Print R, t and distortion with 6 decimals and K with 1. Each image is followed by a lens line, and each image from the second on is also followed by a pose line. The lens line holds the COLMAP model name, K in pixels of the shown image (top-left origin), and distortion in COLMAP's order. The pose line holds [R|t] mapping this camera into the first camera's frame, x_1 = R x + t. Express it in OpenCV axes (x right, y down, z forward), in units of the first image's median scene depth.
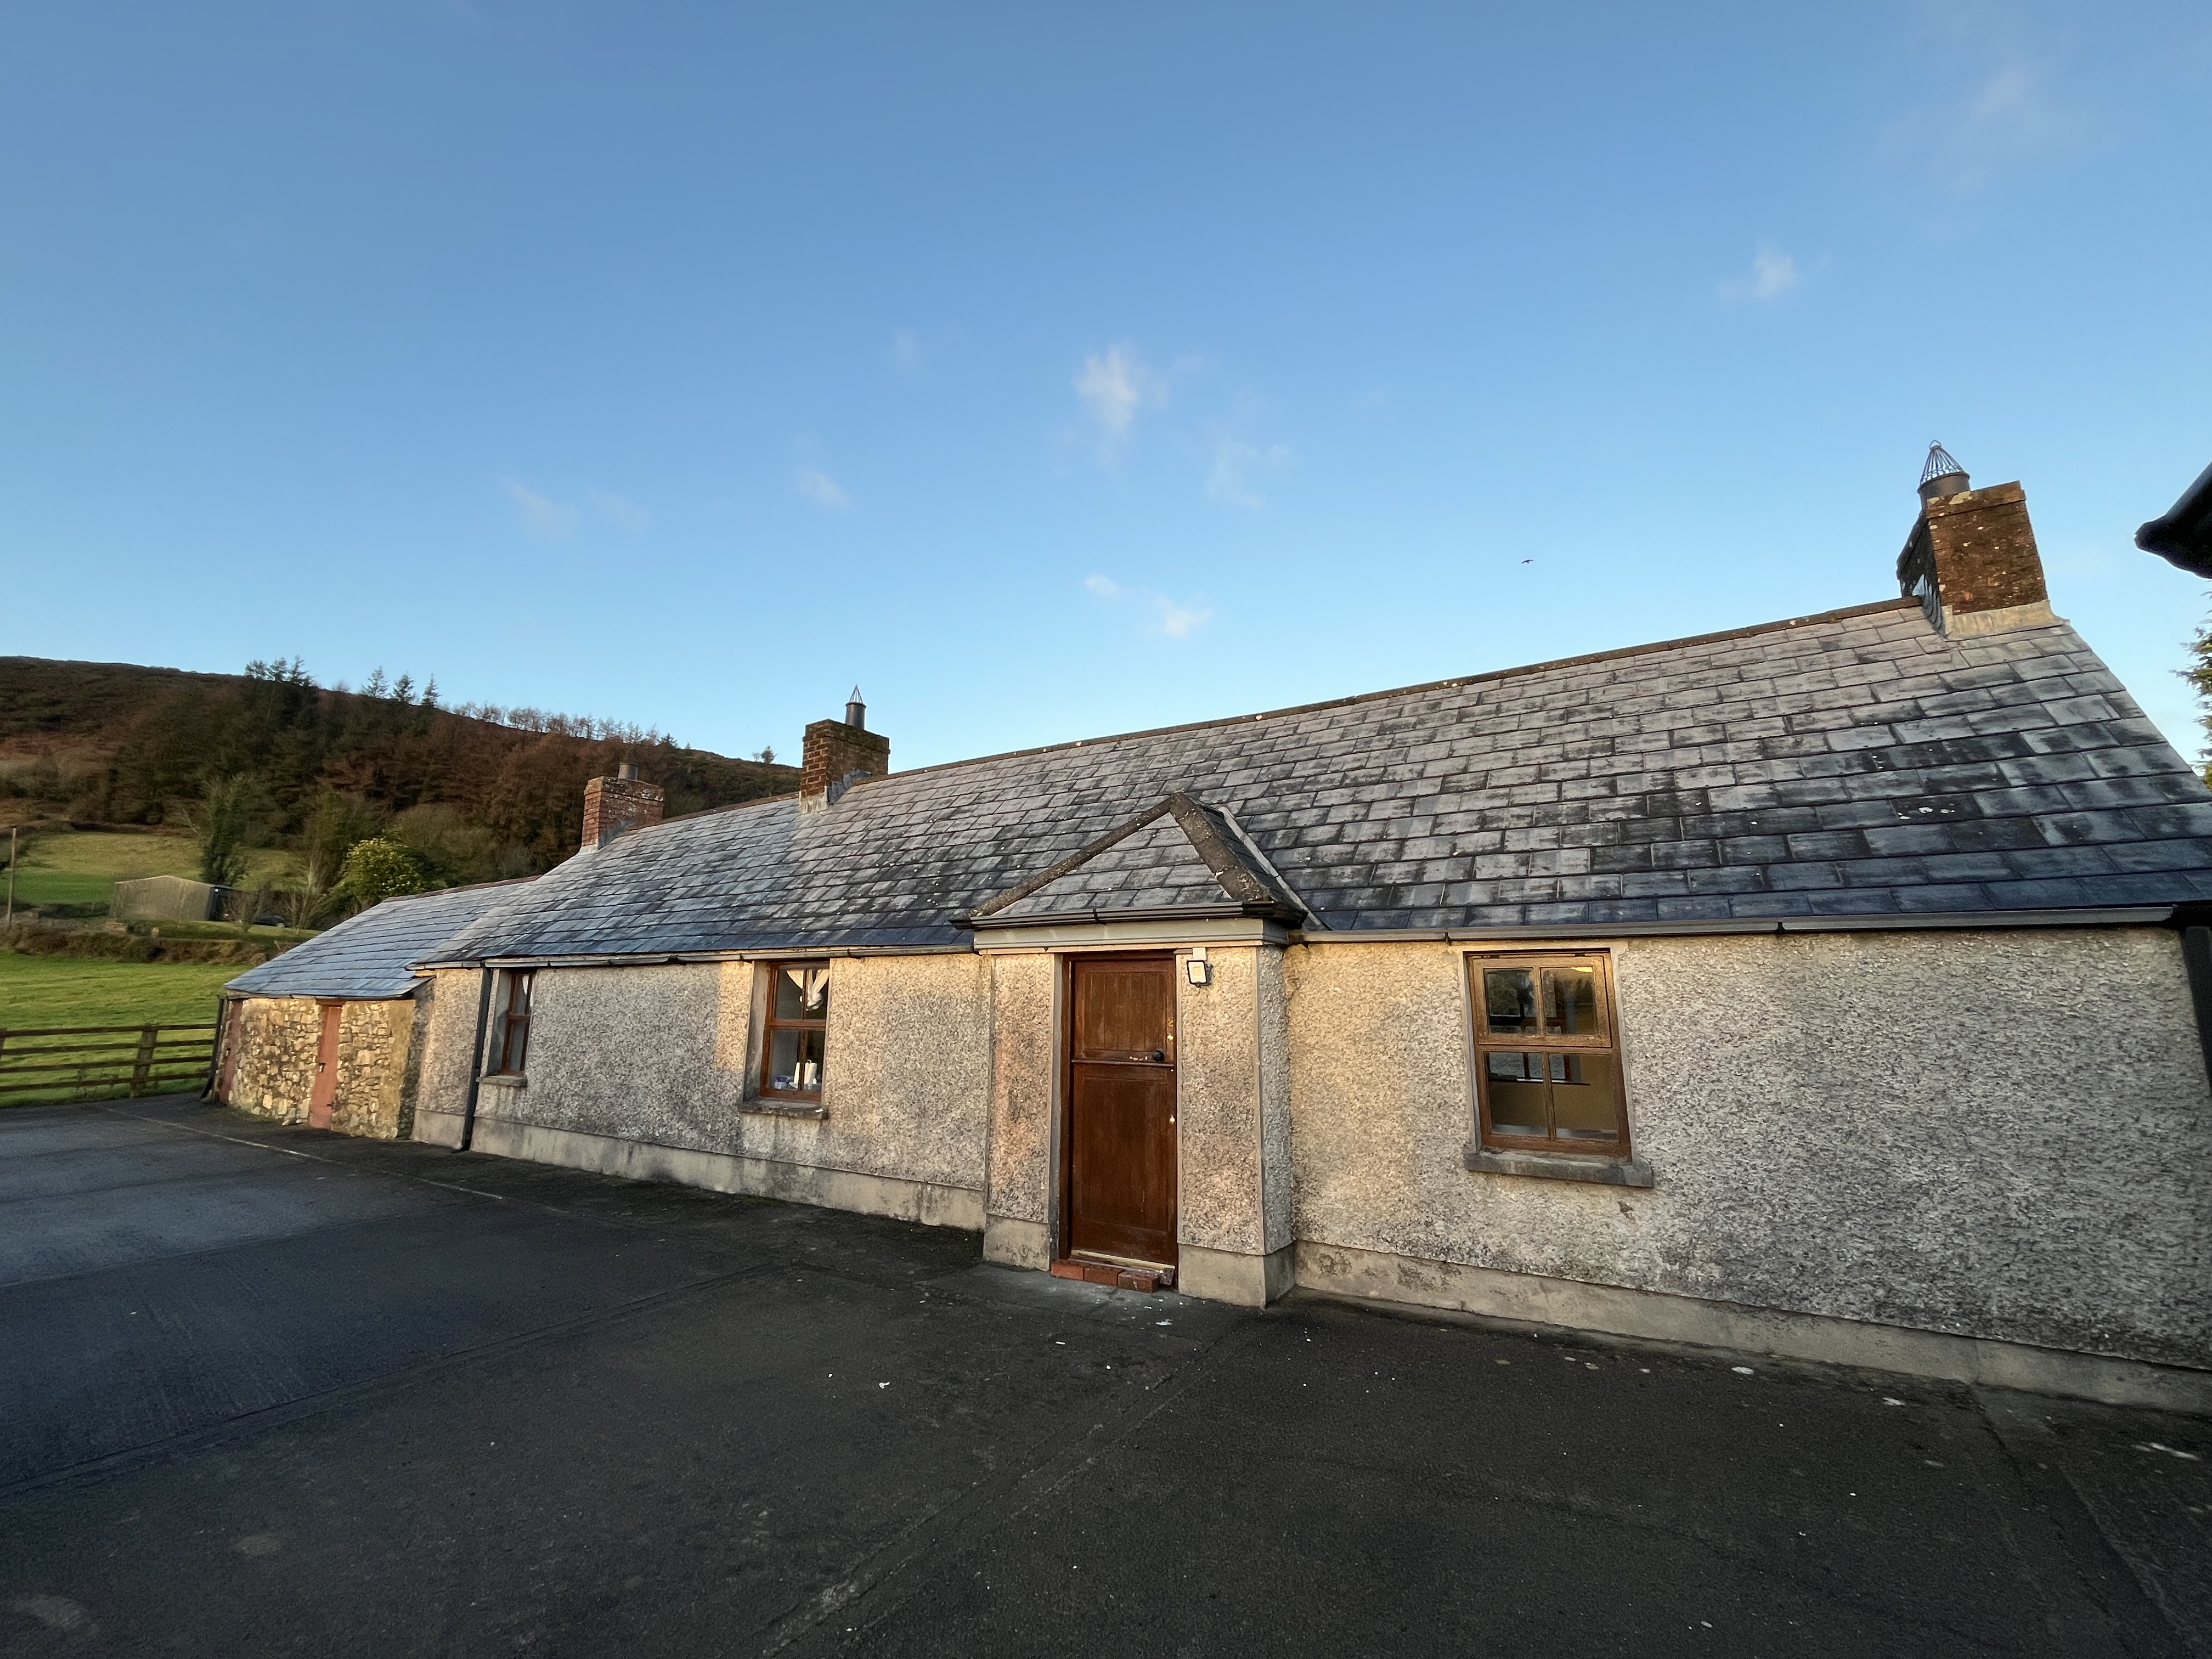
lens RADIAL K [[898.5, 0, 1104.0], [0, 898.5, 828.6], [0, 0, 1]] dist [-0.002108, -0.000001]
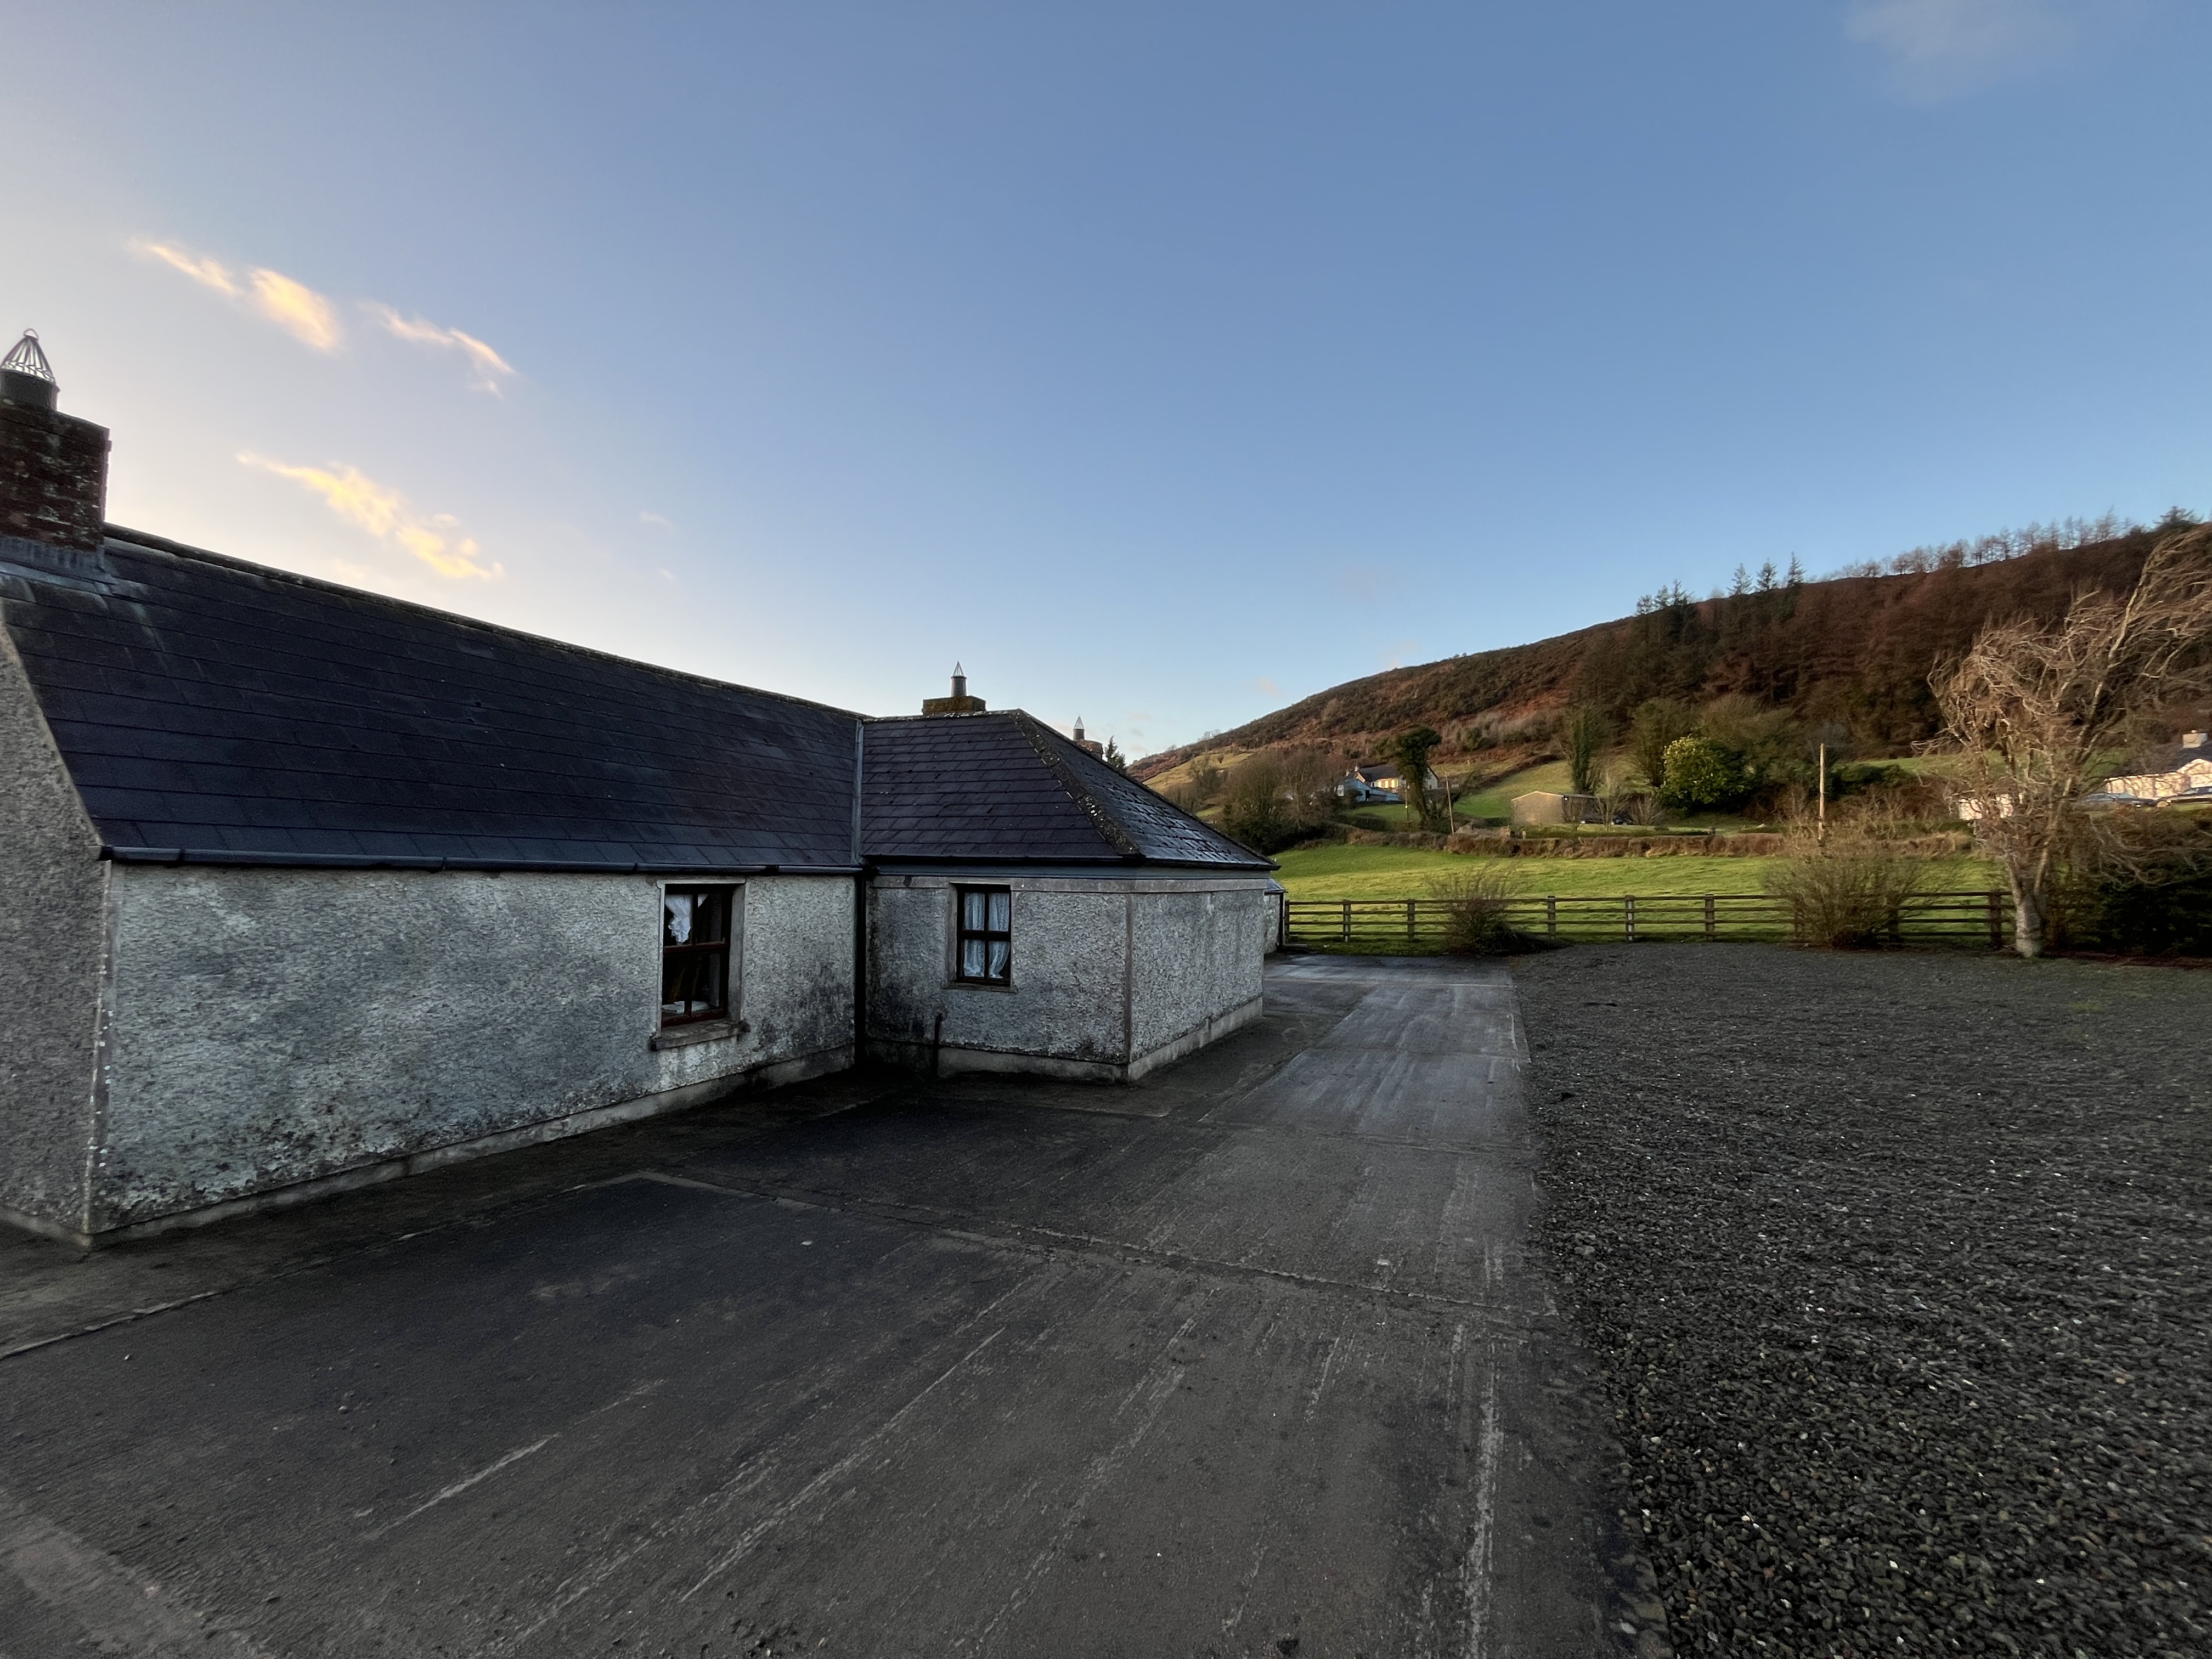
lens RADIAL K [[898.5, 0, 1104.0], [0, 898.5, 828.6], [0, 0, 1]] dist [-0.002108, -0.000001]
pose [[0.169093, -0.052649, -0.984193, 0.077047], [0.179118, 0.983585, -0.021842, 0.010700], [0.969187, -0.172594, 0.175747, 0.070037]]
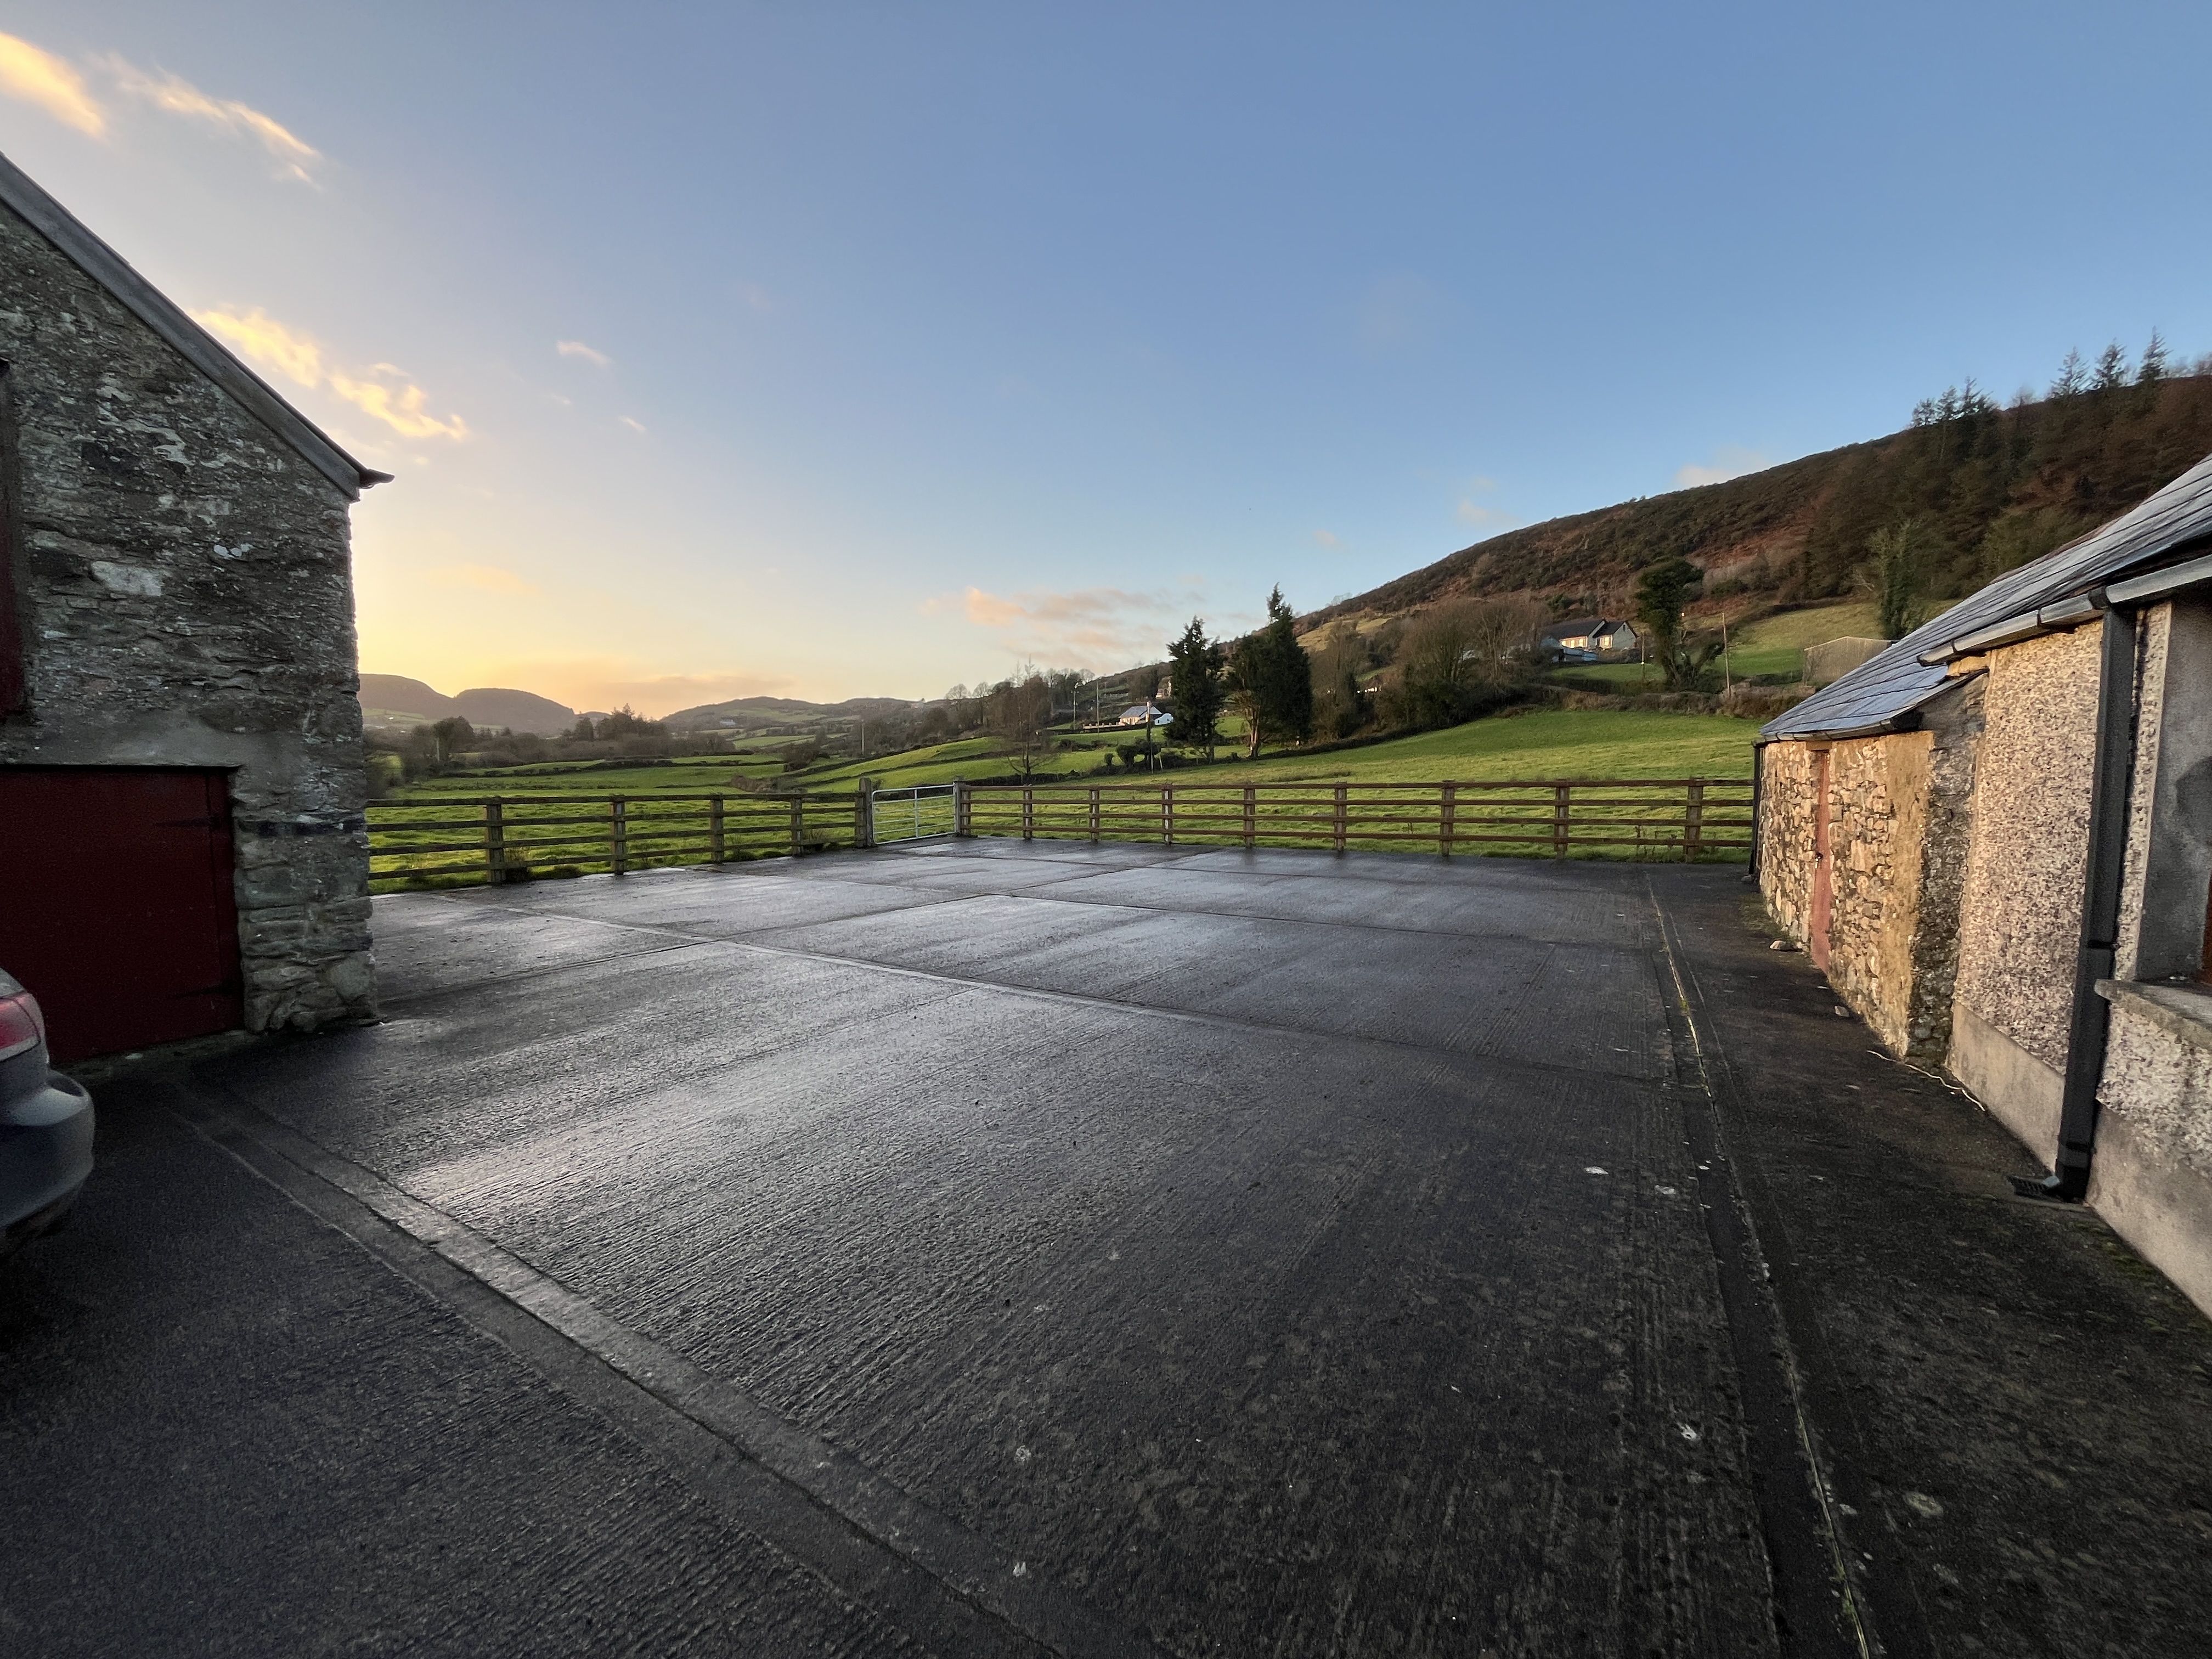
lens RADIAL K [[898.5, 0, 1104.0], [0, 898.5, 828.6], [0, 0, 1]] dist [-0.002108, -0.000001]
pose [[0.055394, 0.080645, -0.995202, -0.027863], [0.184629, 0.978717, 0.089586, 0.009263], [0.981246, -0.188706, 0.039326, 0.044097]]
